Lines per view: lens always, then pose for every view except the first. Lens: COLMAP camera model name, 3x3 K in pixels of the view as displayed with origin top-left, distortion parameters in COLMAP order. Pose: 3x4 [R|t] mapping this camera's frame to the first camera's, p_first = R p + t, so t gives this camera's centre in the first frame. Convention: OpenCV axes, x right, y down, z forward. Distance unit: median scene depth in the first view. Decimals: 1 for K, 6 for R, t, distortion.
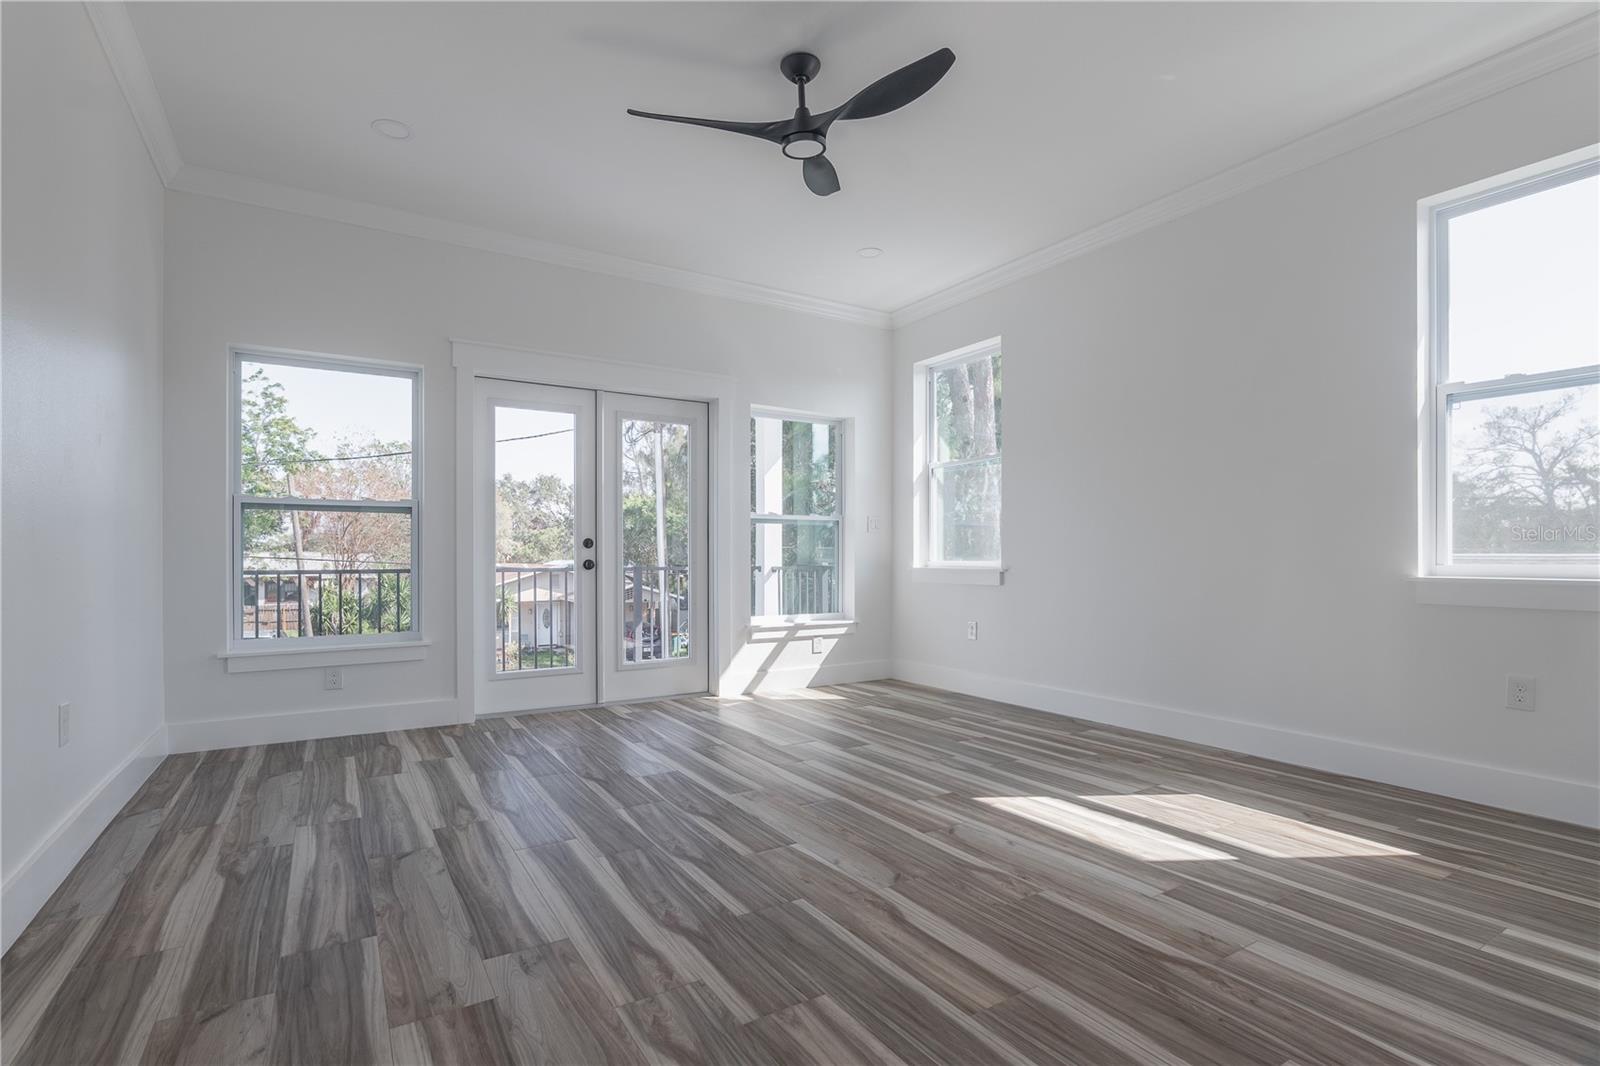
lens RADIAL K [[759.1, 0, 805.5], [0, 759.1, 562.4], [0, 0, 1]] dist [-0.014705, 0.000594]
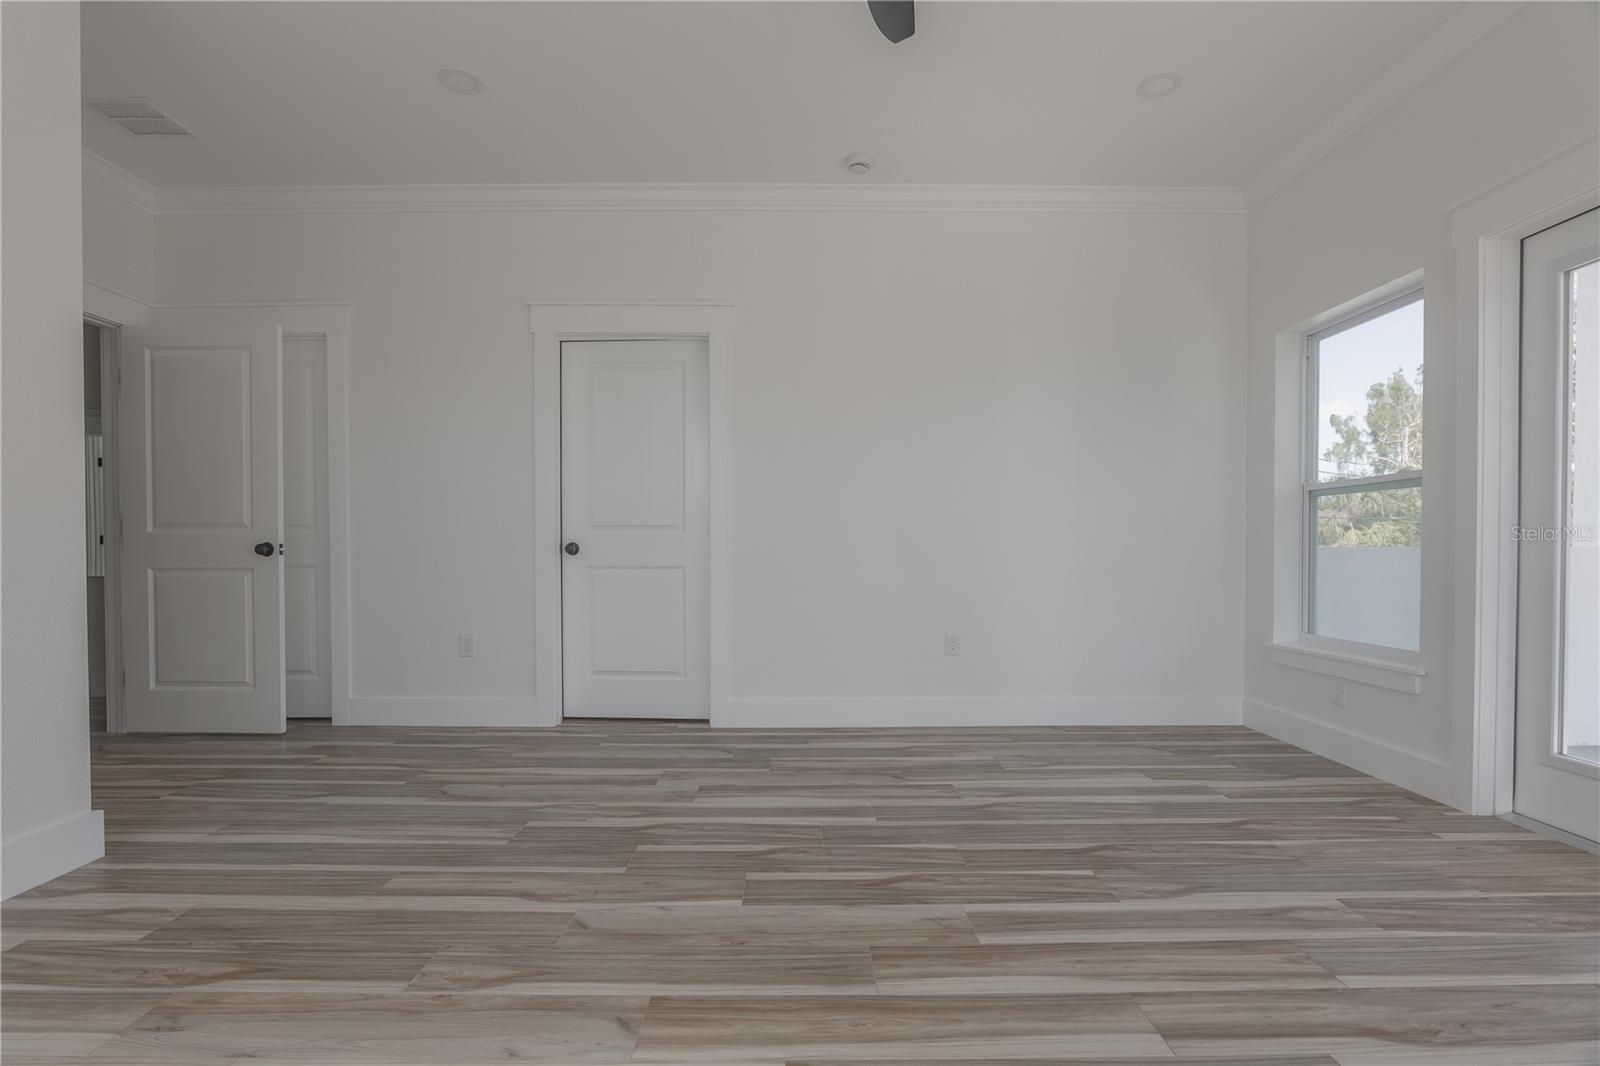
lens RADIAL K [[744.5, 0, 799.3], [0, 744.5, 539.9], [0, 0, 1]] dist [-0.022167, 0.006175]
pose [[-0.526702, -0.012199, -0.849963, 0.676112], [-0.003337, 0.999919, -0.012283, -0.005853], [0.850044, -0.003633, -0.526700, 1.583175]]
